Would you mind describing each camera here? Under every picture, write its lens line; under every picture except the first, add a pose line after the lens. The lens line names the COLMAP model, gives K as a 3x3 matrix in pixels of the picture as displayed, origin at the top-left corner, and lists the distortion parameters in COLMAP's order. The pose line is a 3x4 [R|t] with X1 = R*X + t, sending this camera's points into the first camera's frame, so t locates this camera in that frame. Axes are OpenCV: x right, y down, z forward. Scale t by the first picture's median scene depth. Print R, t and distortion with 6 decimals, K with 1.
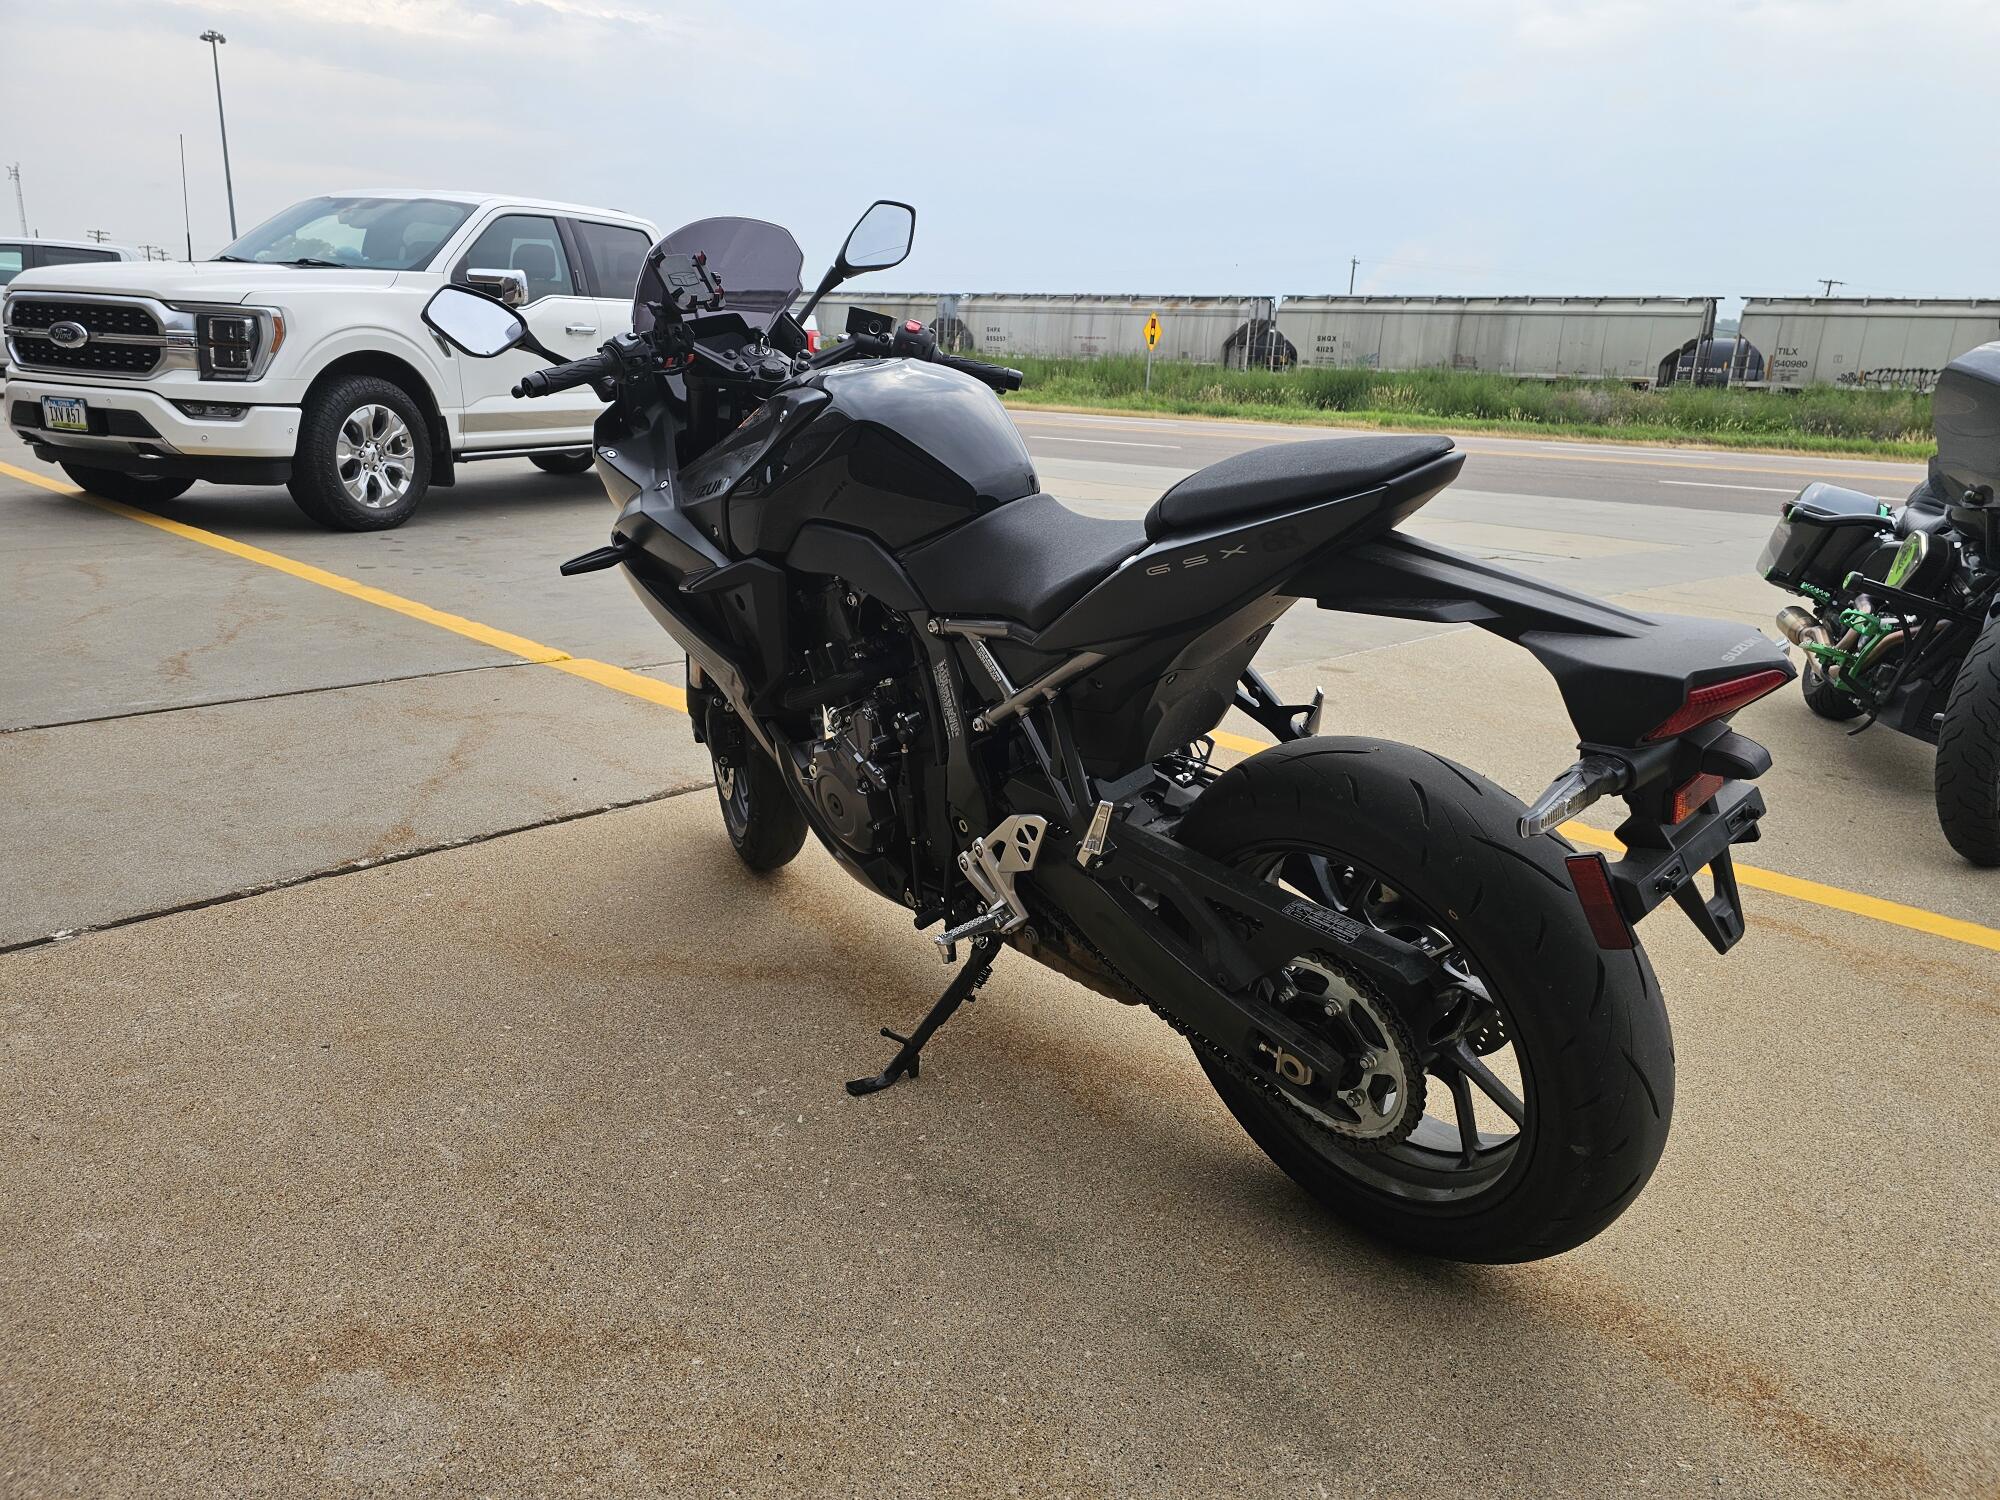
lens RADIAL K [[1336.6, 0, 998.1], [0, 1336.6, 731.6], [0, 0, 1]] dist [0.041376, -0.042799]
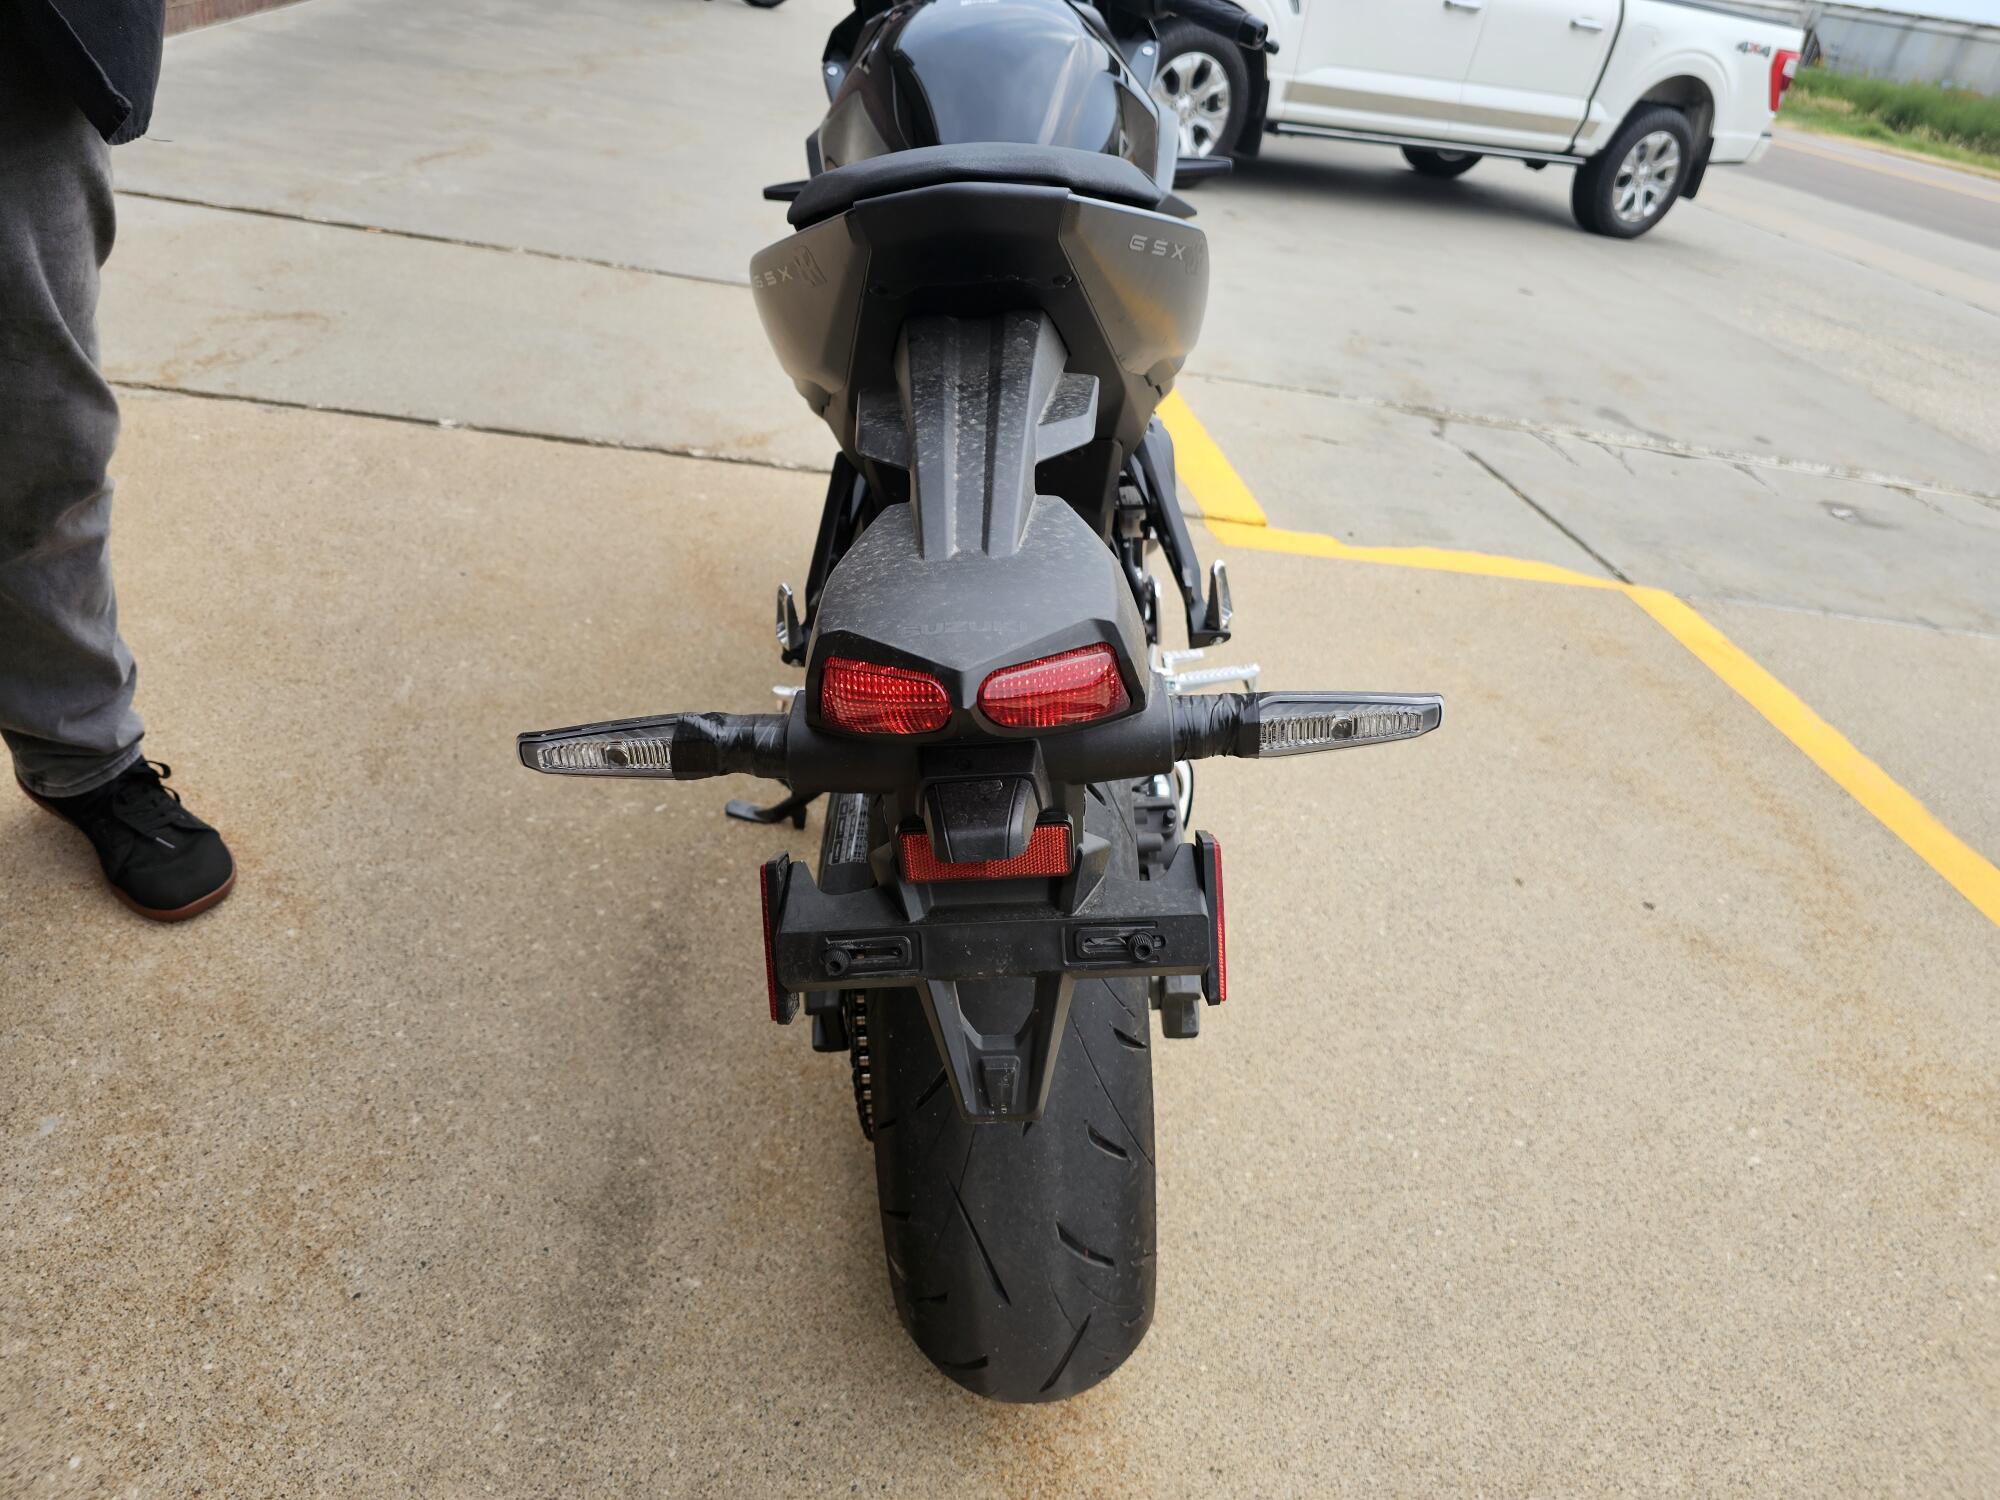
lens RADIAL K [[1336.6, 0, 999.1], [0, 1336.6, 740.4], [0, 0, 1]] dist [0.041376, -0.042799]
pose [[0.755213, 0.409645, -0.511708, 0.136572], [-0.298894, 0.909992, 0.287361, -0.028331], [0.583366, -0.064073, 0.809678, 0.096125]]
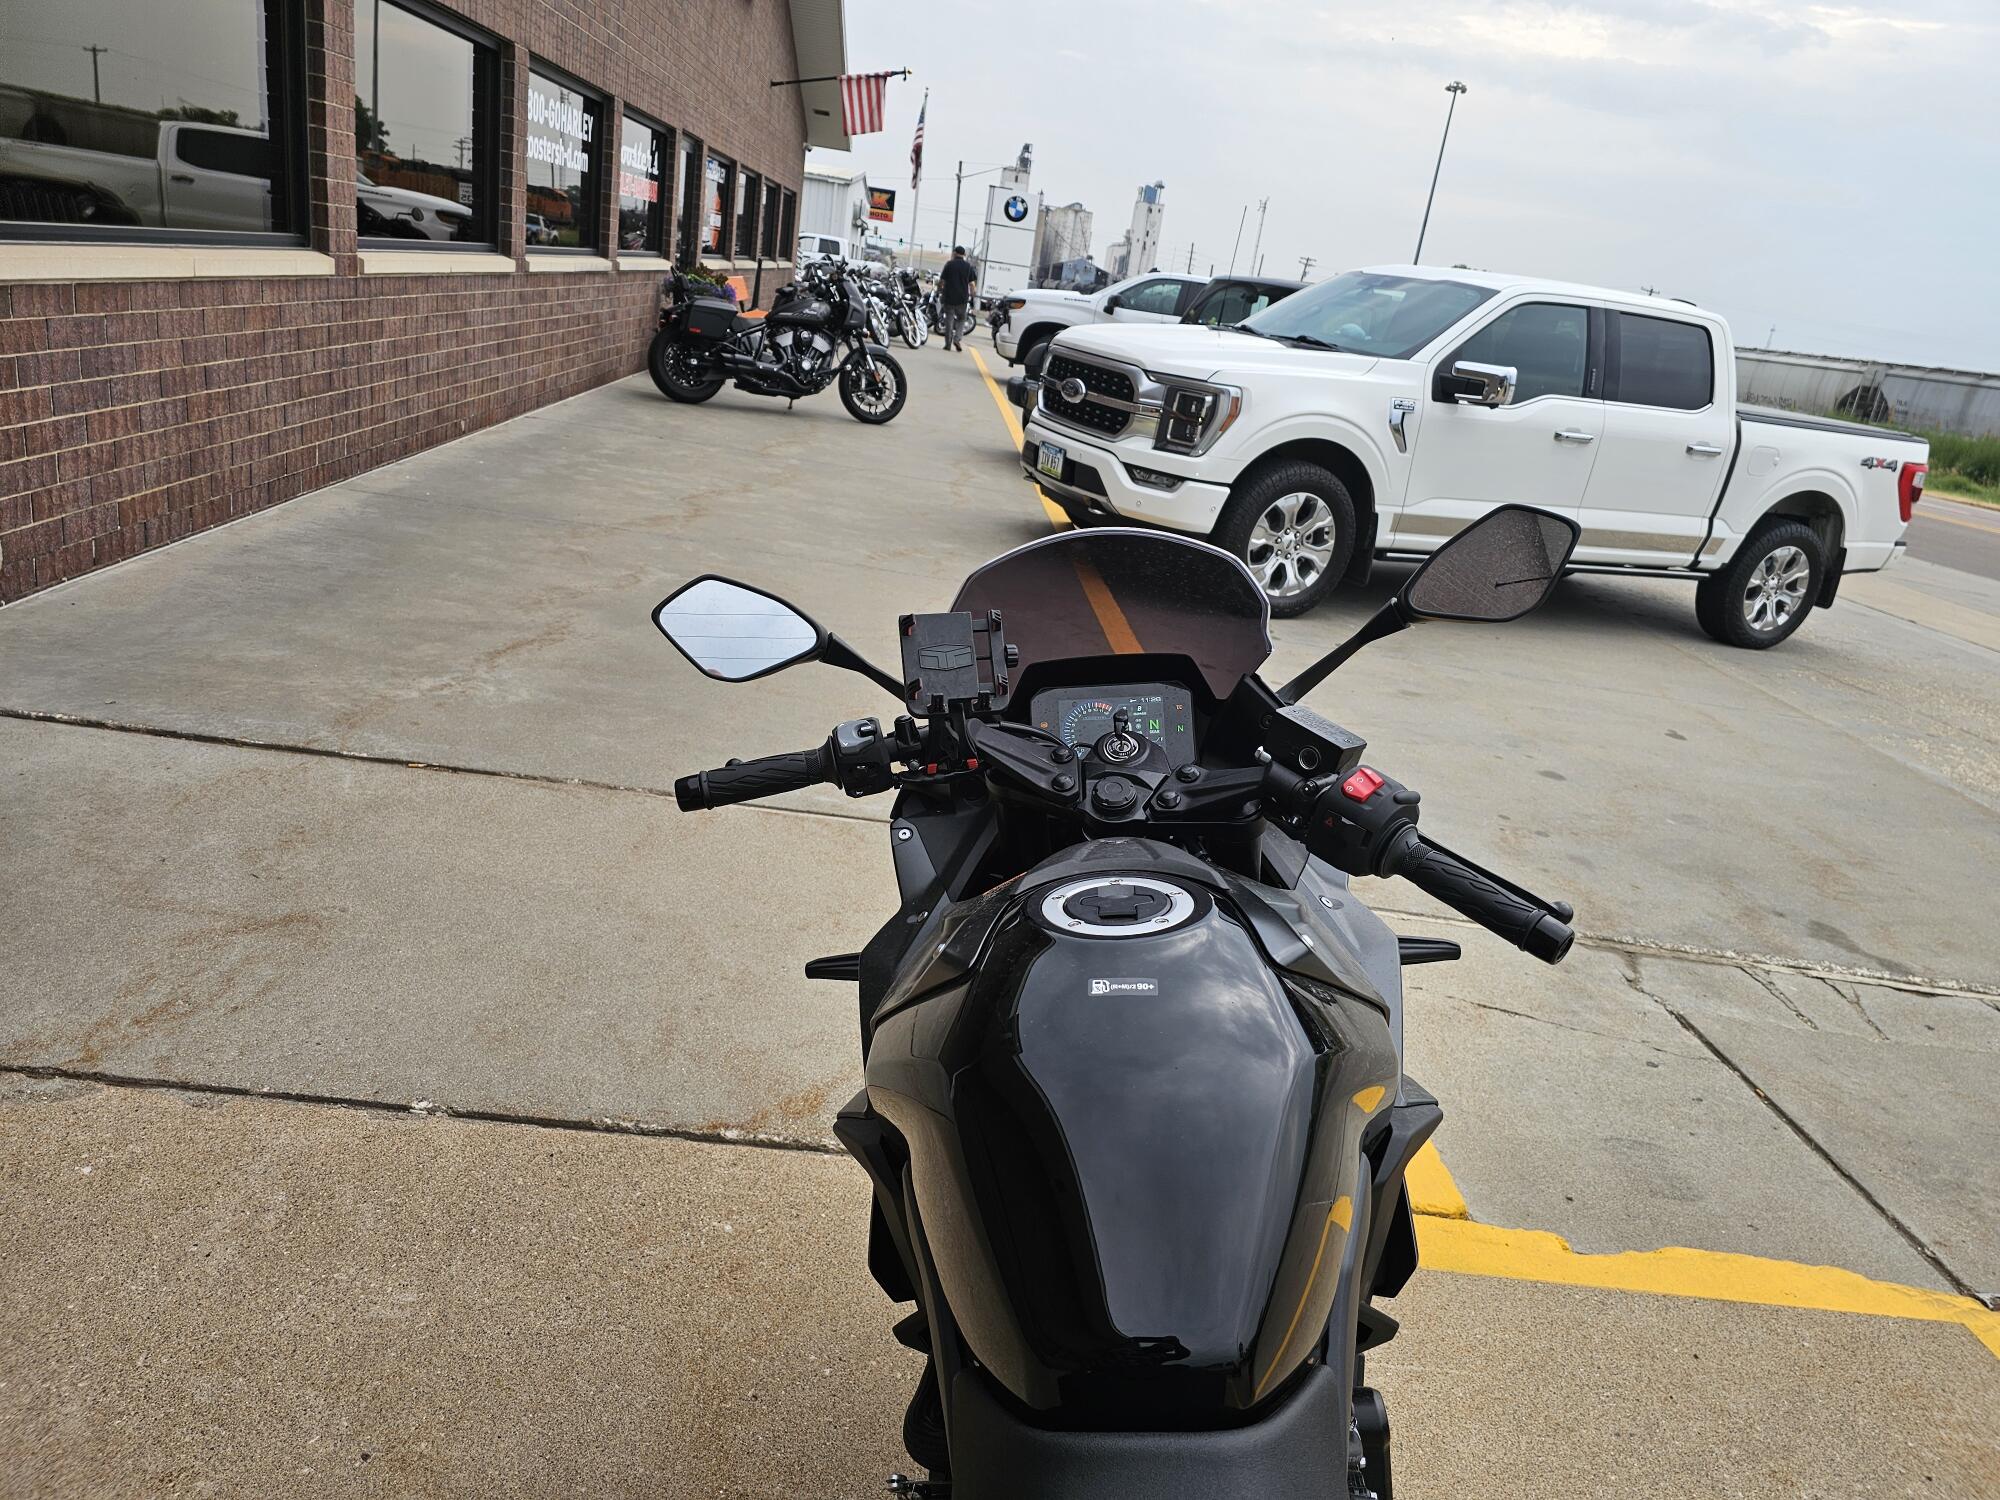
lens RADIAL K [[1336.6, 0, 1005.3], [0, 1336.6, 739.6], [0, 0, 1]] dist [0.041376, -0.042799]
pose [[0.714375, 0.284013, -0.639534, 0.047516], [-0.297840, 0.950422, 0.089382, -0.101708], [0.633213, 0.126627, 0.763549, 0.163383]]
